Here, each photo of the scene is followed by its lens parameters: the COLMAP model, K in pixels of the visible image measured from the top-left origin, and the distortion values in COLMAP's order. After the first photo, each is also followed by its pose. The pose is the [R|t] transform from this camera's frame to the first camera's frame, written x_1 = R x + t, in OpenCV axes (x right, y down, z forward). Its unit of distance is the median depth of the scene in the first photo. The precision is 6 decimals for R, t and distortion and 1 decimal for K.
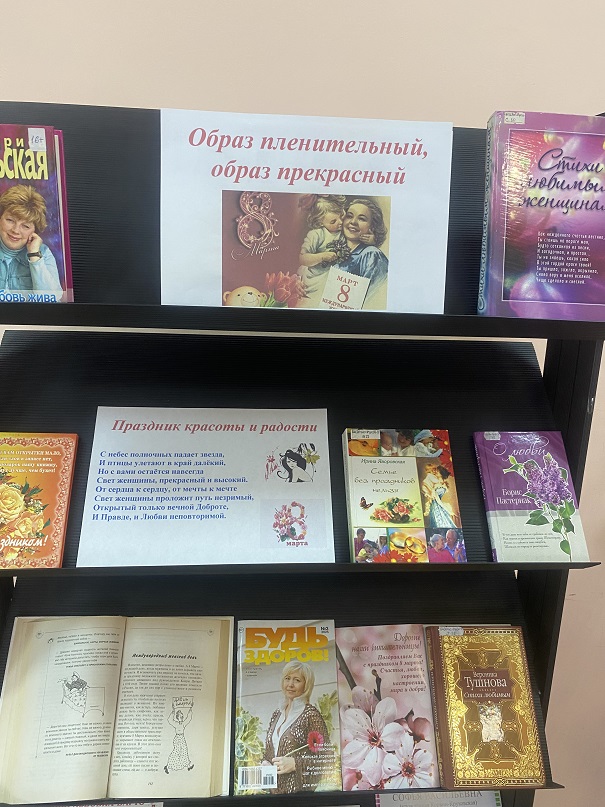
lens RADIAL K [[614.0, 0, 306.3], [0, 614.0, 409.7], [0, 0, 1]] dist [0.048781, -0.061441]
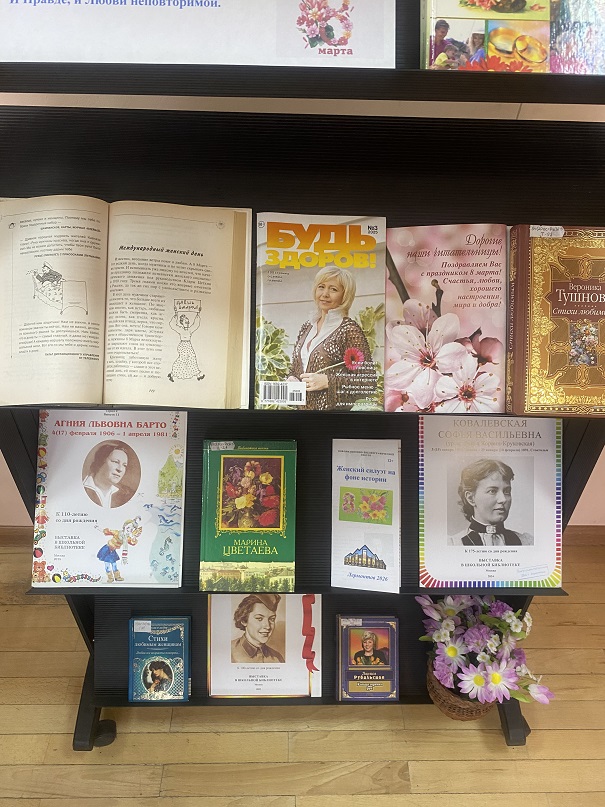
lens RADIAL K [[610.8, 0, 310.0], [0, 610.8, 403.1], [0, 0, 1]] dist [0.082686, -0.105552]
pose [[0.996844, 0.039336, -0.068959, 0.015578], [-0.004887, 0.897376, 0.441240, 0.244299], [0.079239, -0.439510, 0.894736, 0.264555]]
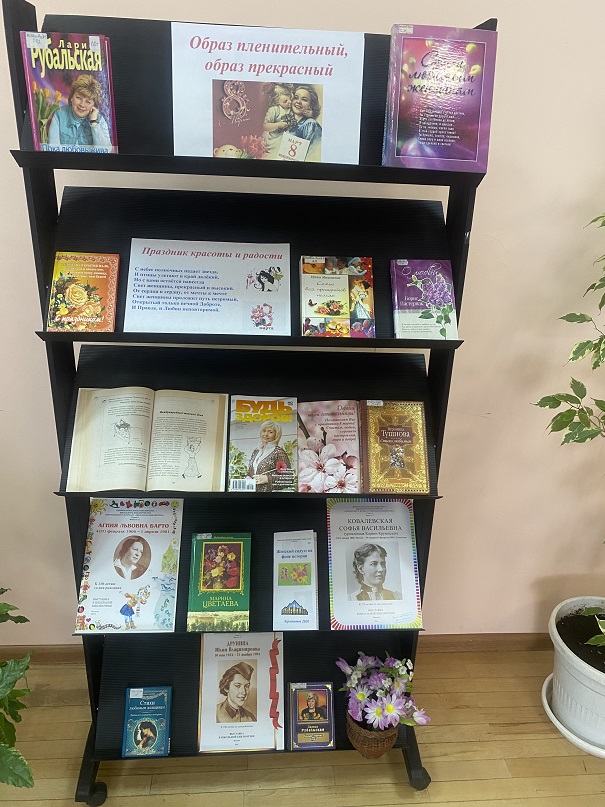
lens RADIAL K [[610.8, 0, 310.0], [0, 610.8, 403.1], [0, 0, 1]] dist [0.082686, -0.105552]
pose [[0.999918, 0.007735, -0.010157, 0.103726], [-0.006534, 0.993531, 0.113370, 0.215366], [0.010968, -0.113294, 0.993501, -0.496823]]
